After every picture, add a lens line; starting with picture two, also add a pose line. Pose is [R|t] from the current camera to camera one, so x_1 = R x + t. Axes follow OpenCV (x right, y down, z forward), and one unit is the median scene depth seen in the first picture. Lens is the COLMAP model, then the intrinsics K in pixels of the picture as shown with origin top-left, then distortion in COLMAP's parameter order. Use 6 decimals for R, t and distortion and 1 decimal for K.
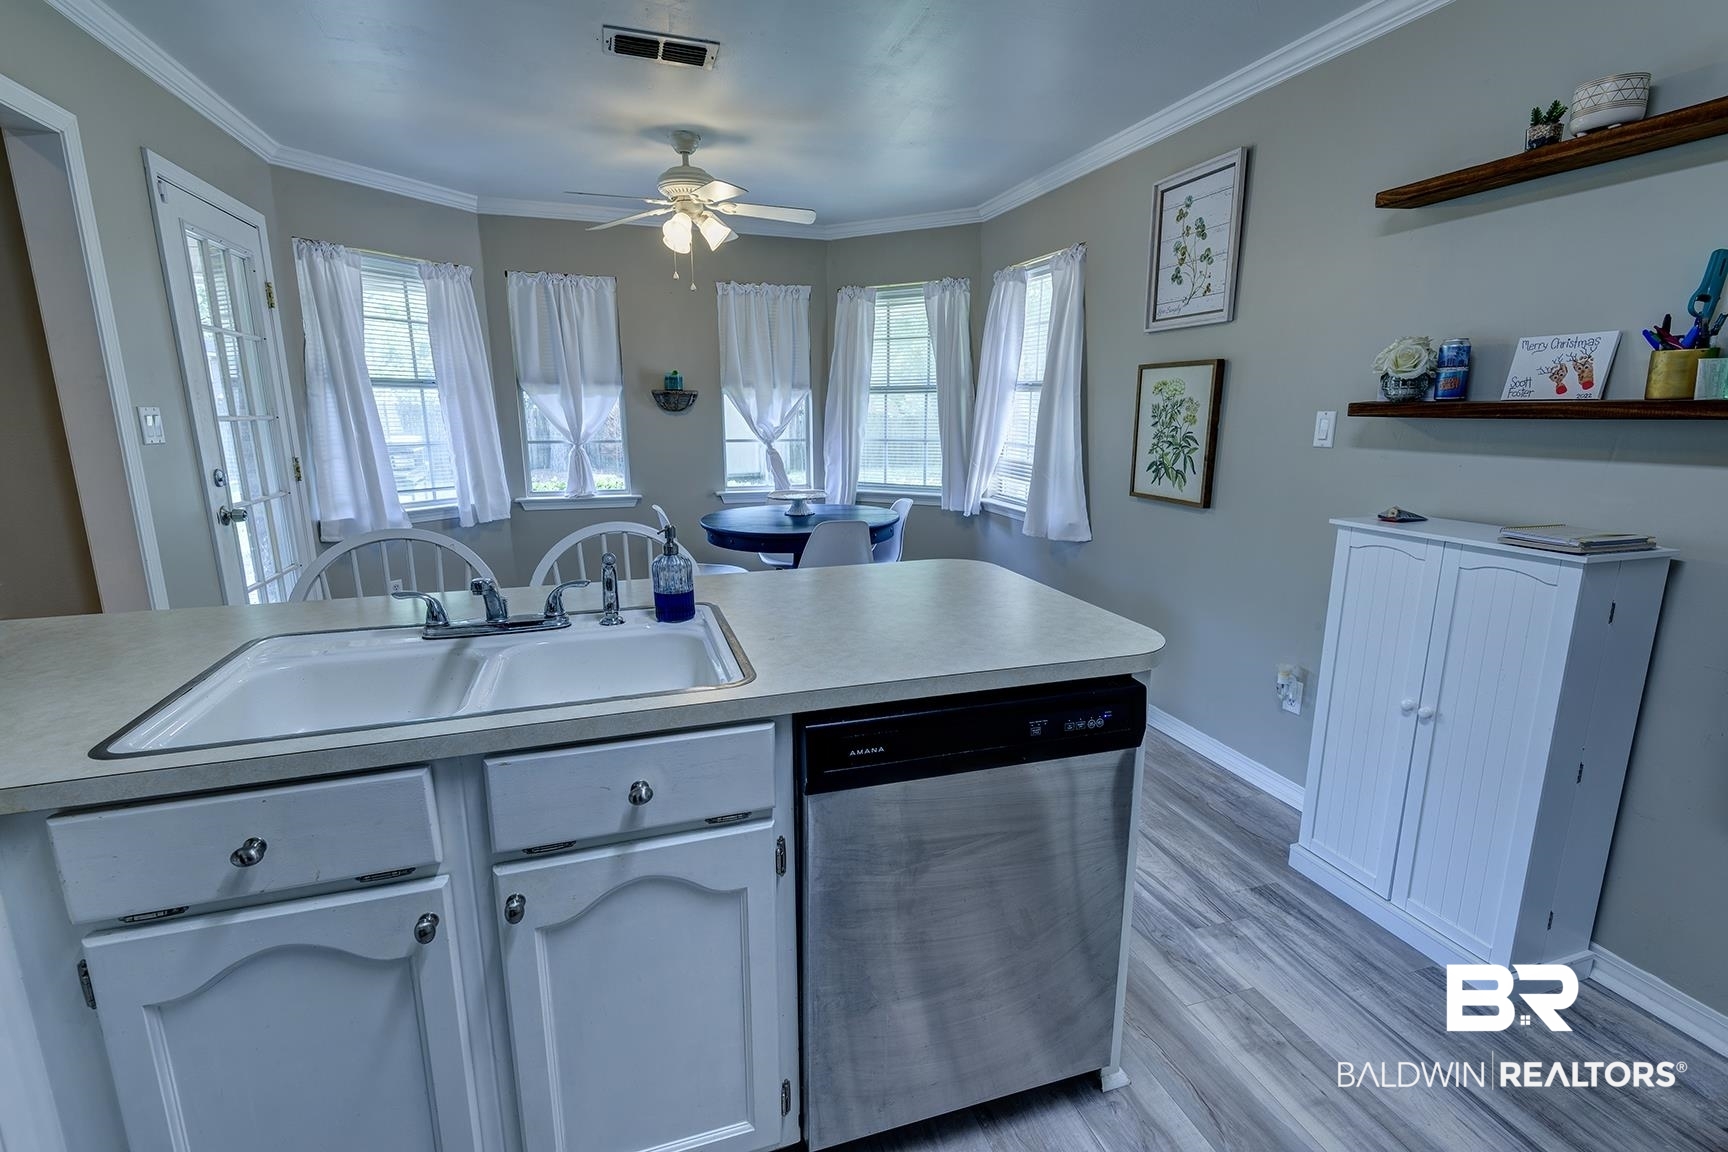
lens RADIAL K [[773.7, 0, 899.8], [0, 773.7, 570.2], [0, 0, 1]] dist [0.022936, -0.009551]
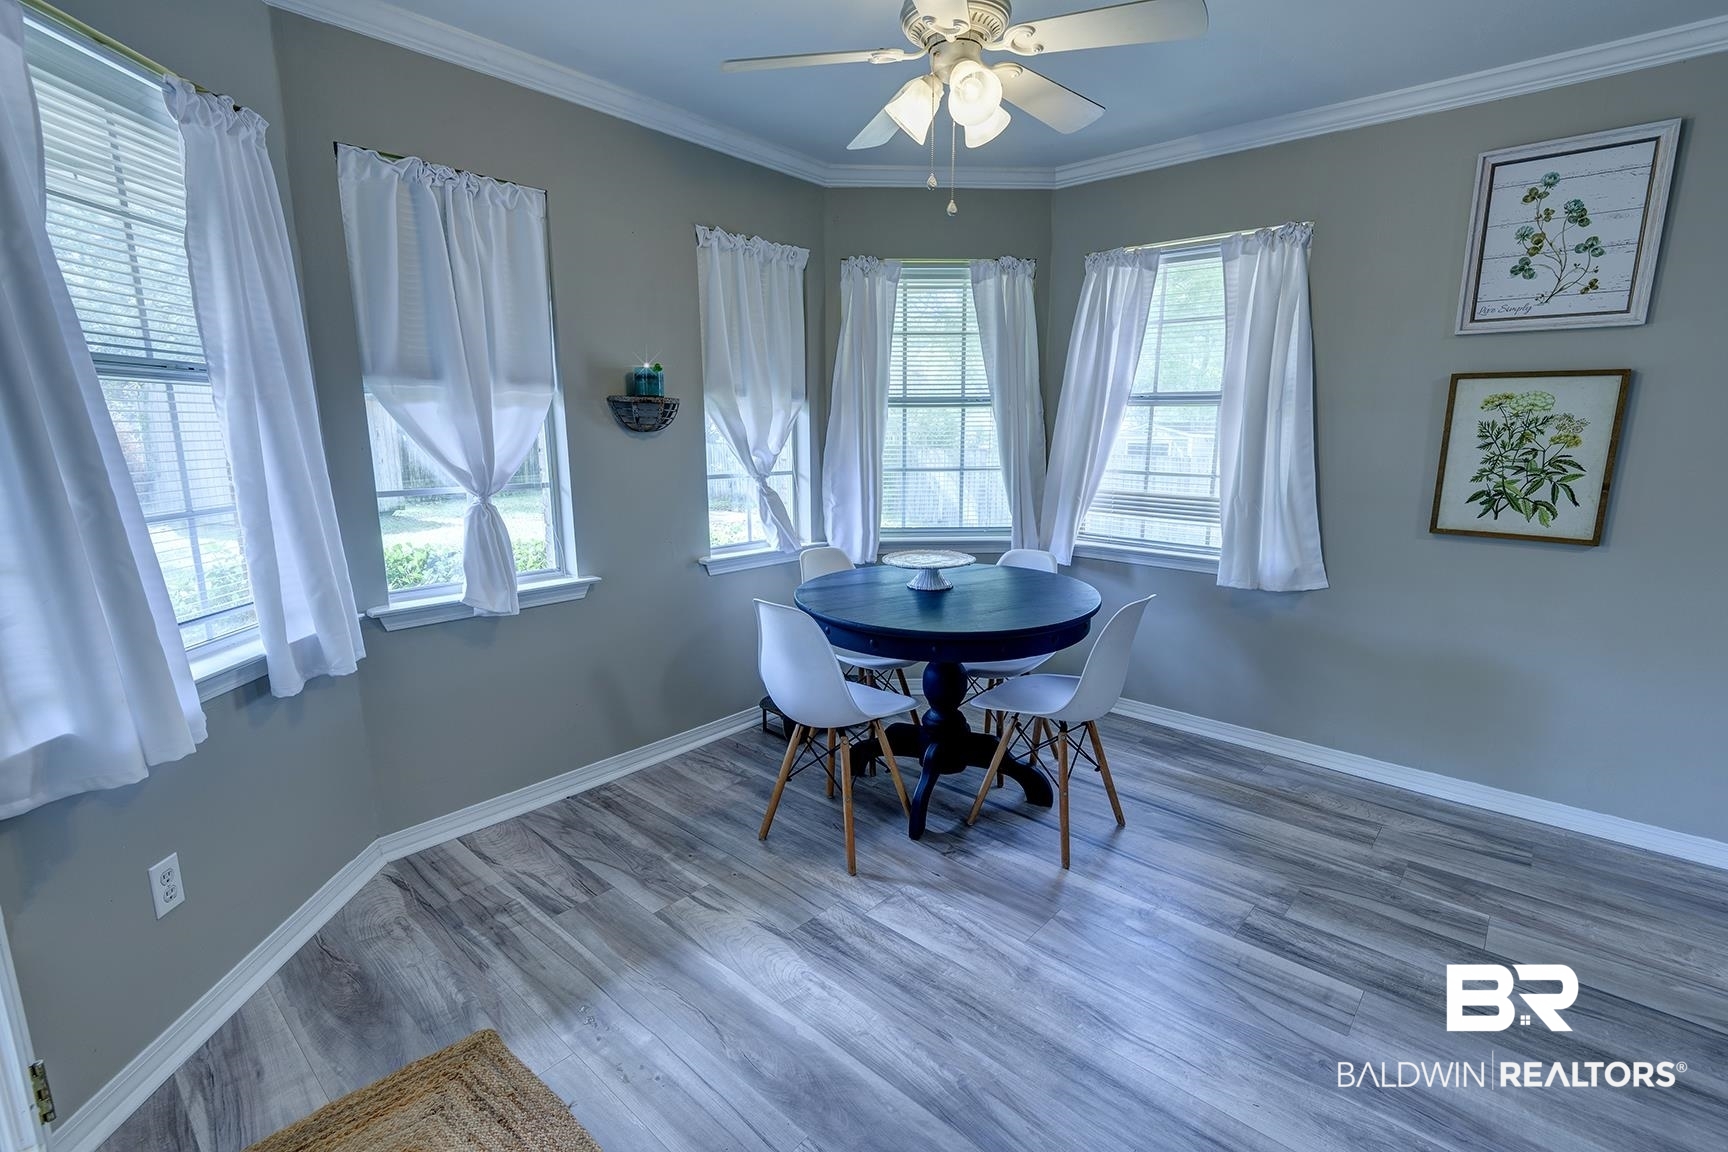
lens RADIAL K [[773.7, 0, 890.5], [0, 773.7, 566.2], [0, 0, 1]] dist [0.022936, -0.009551]
pose [[0.870339, -0.087459, 0.484625, -0.478339], [0.099686, 0.995019, 0.000542, -0.094060], [-0.482258, 0.047839, 0.874722, 0.441169]]
